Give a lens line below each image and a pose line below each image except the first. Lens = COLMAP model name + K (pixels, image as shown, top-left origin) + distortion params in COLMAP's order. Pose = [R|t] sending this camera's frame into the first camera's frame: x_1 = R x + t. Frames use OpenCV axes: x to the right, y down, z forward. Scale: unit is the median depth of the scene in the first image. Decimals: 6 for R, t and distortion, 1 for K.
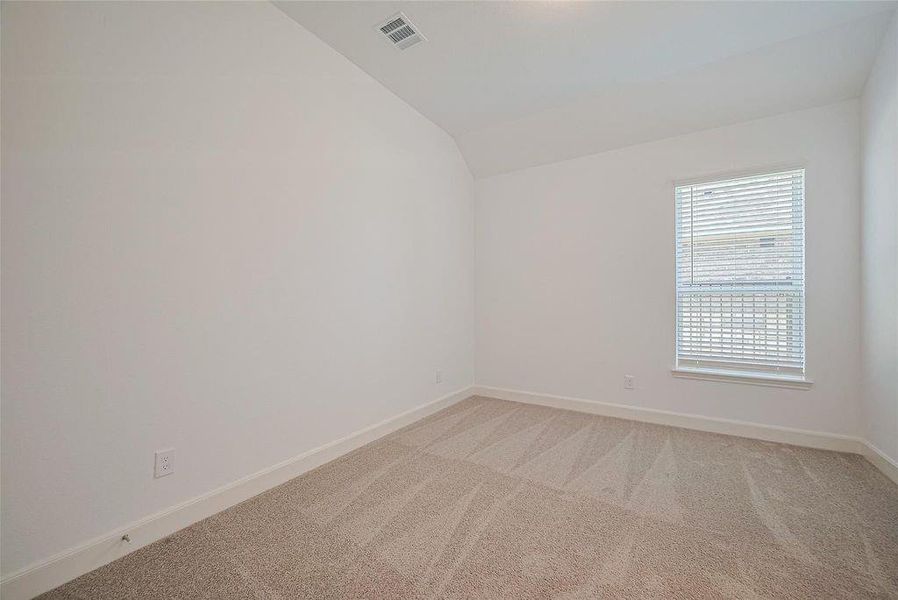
lens RADIAL K [[356.5, 0, 449.0], [0, 356.5, 300.0], [0, 0, 1]] dist [0.000905, -0.000155]
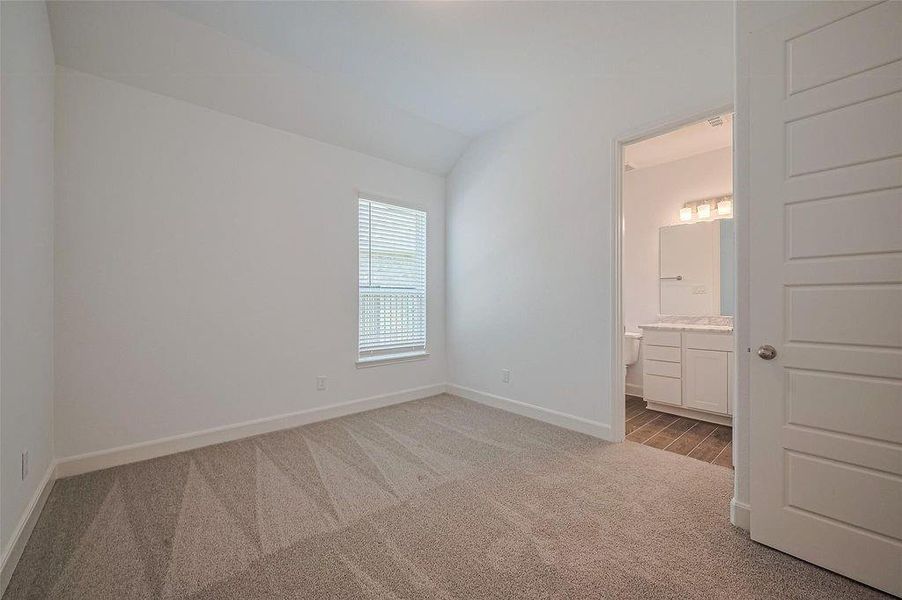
lens RADIAL K [[358.1, 0, 451.0], [0, 358.1, 300.0], [0, 0, 1]] dist [0.000905, -0.000155]
pose [[0.287669, 0.005031, 0.957717, -0.401206], [-0.002538, 0.999987, -0.004491, 0.007411], [-0.957726, -0.001139, 0.287678, 0.447853]]
